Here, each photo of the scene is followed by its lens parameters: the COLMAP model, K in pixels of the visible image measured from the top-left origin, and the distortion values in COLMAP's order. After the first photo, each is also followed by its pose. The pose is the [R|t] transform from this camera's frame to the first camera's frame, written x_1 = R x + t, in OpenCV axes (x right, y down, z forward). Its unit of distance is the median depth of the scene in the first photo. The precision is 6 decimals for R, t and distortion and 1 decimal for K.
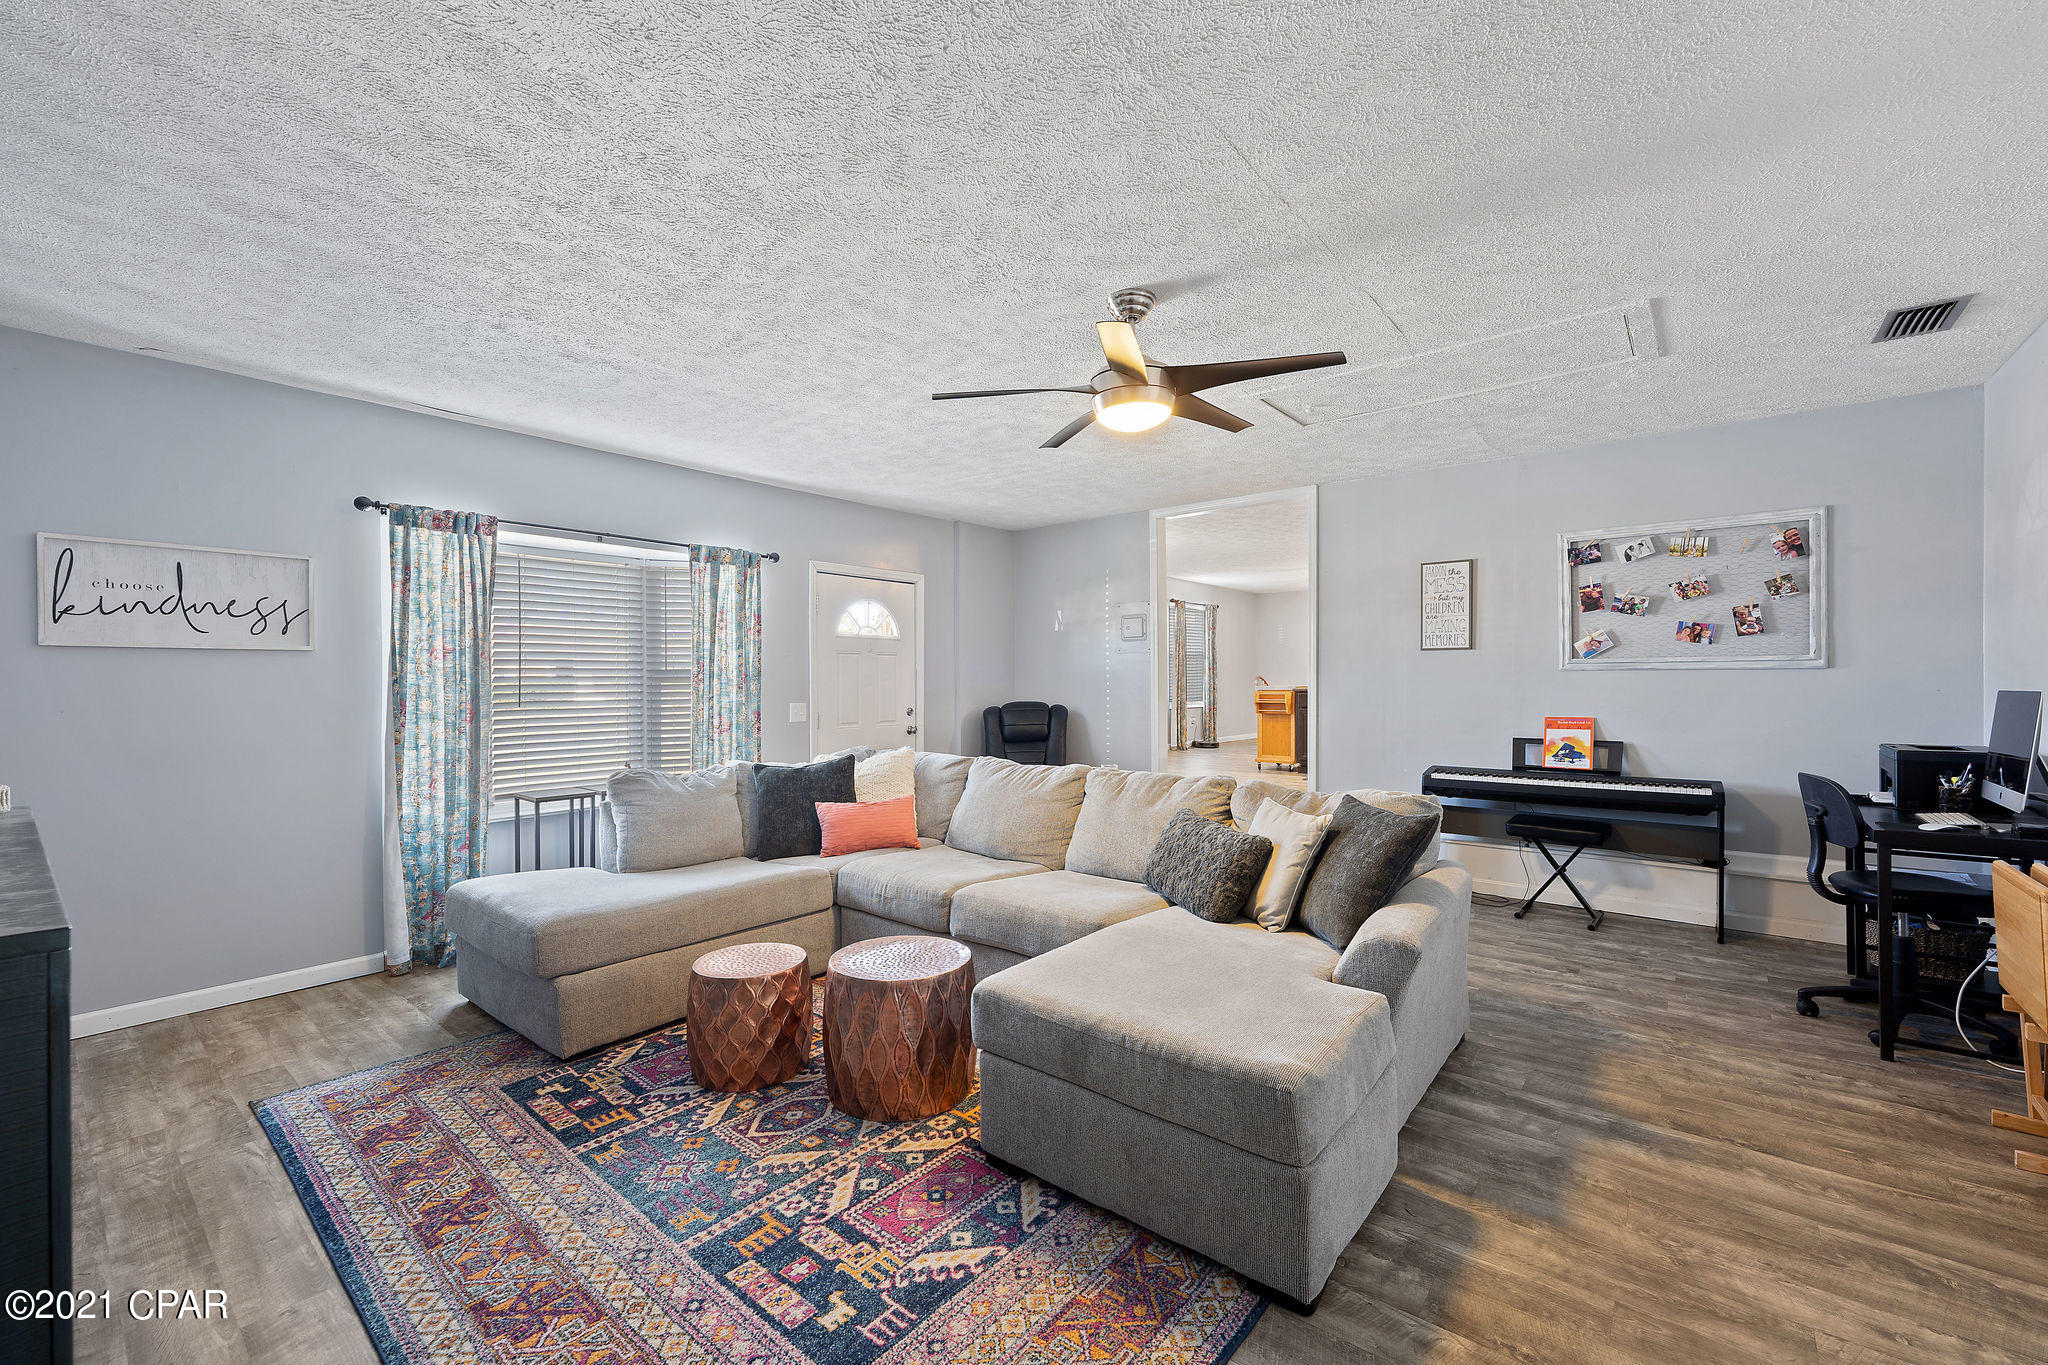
lens RADIAL K [[814.4, 0, 1039.3], [0, 814.4, 678.1], [0, 0, 1]] dist [-0.000895, 0.000101]
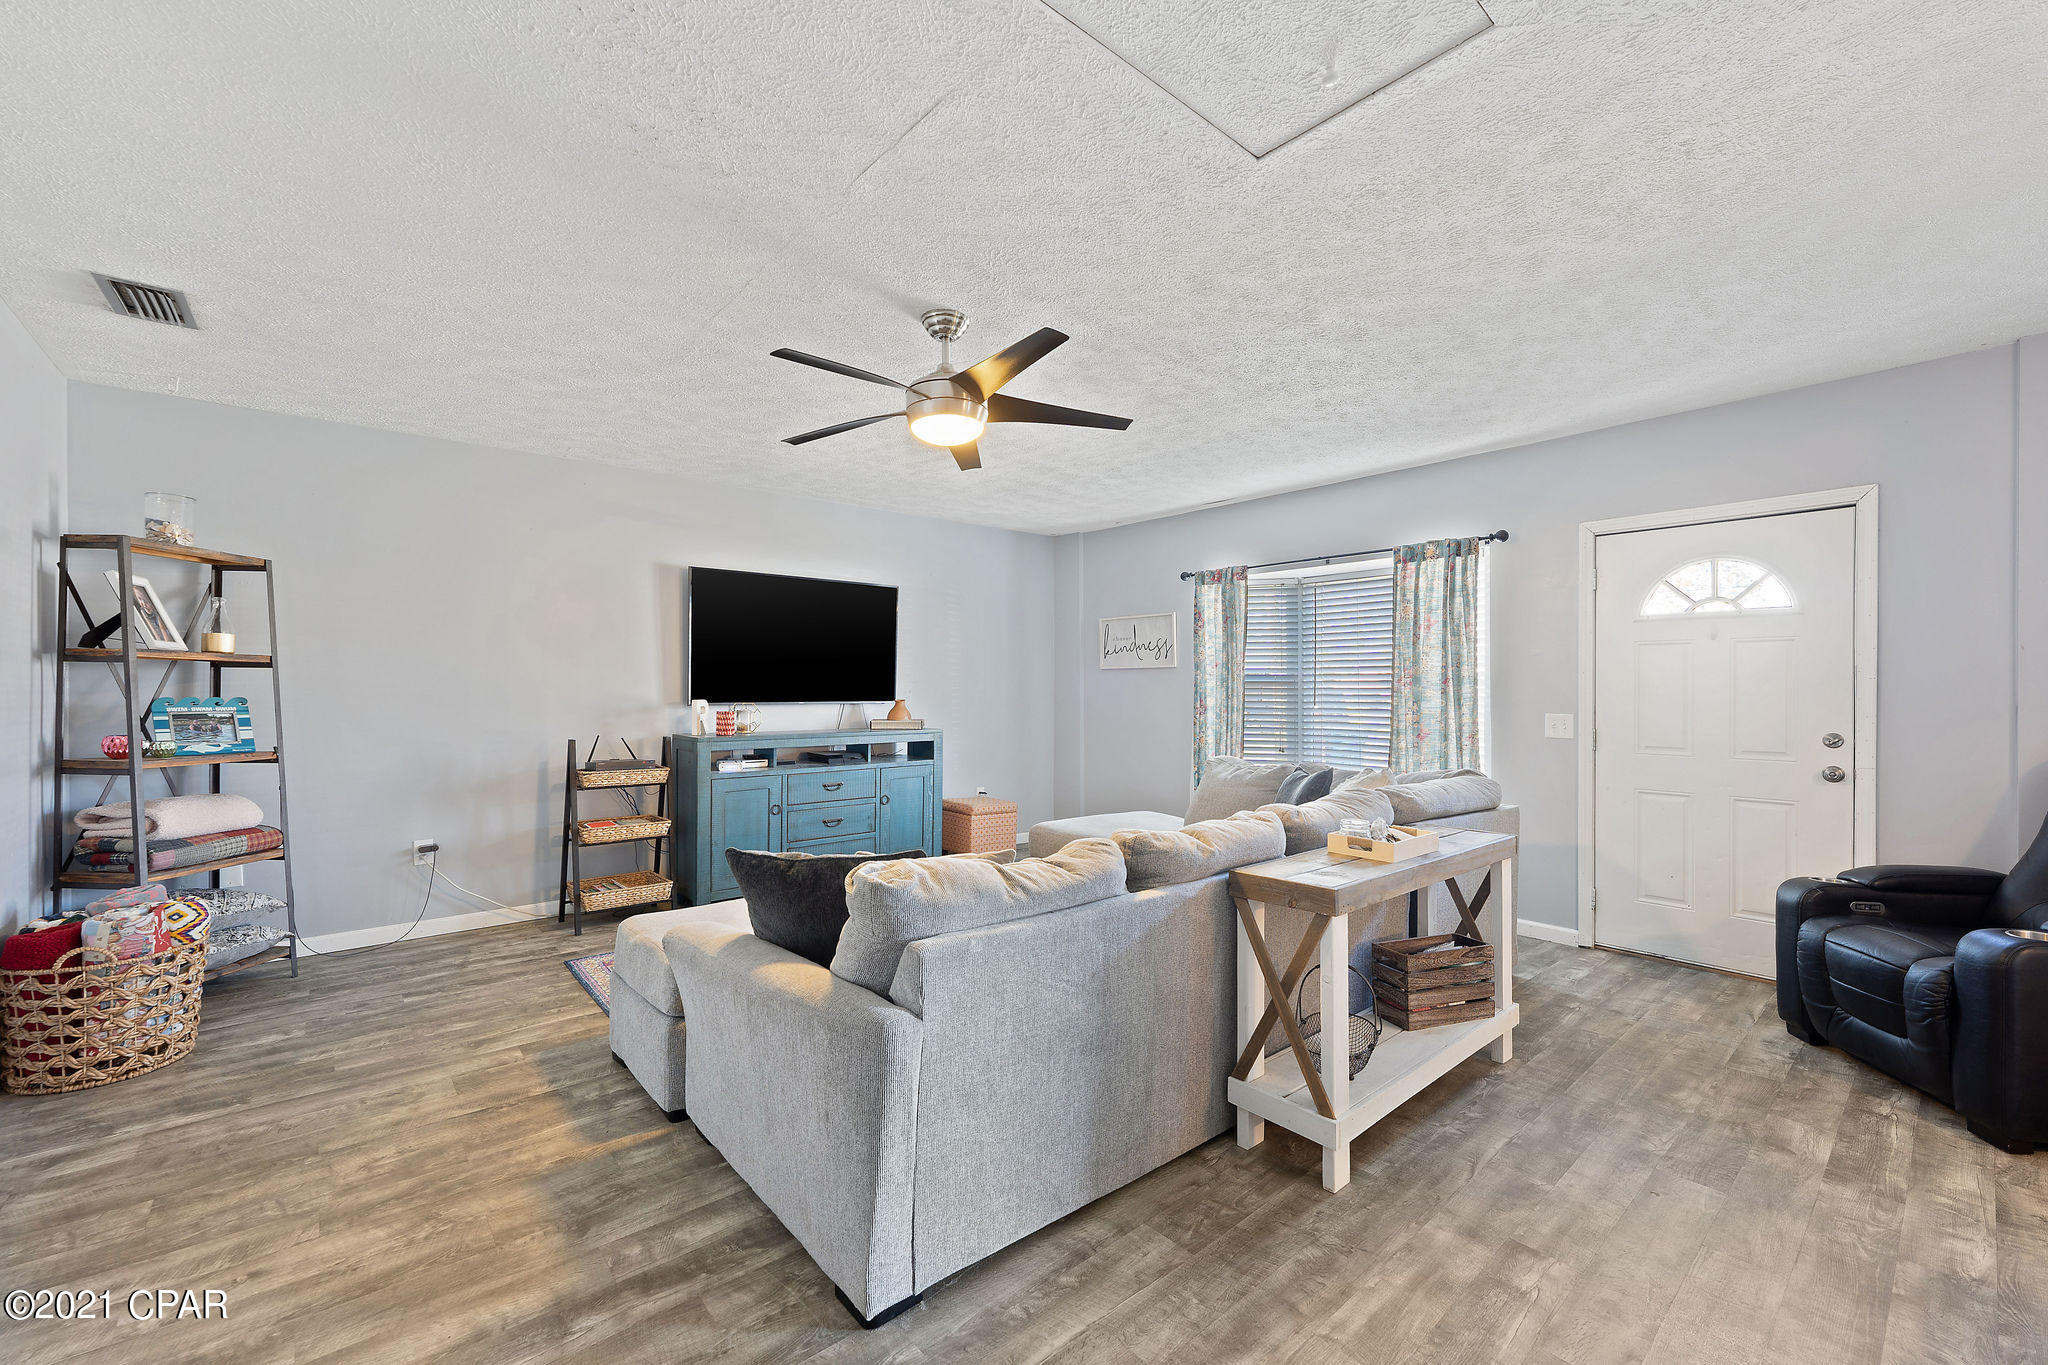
lens RADIAL K [[814.4, 0, 1022.3], [0, 814.4, 688.4], [0, 0, 1]] dist [-0.000895, 0.000101]
pose [[-0.166171, 0.008905, -0.986057, 1.321585], [0.006952, 0.999945, 0.007859, -0.007122], [0.986072, -0.005549, -0.166224, 1.503875]]
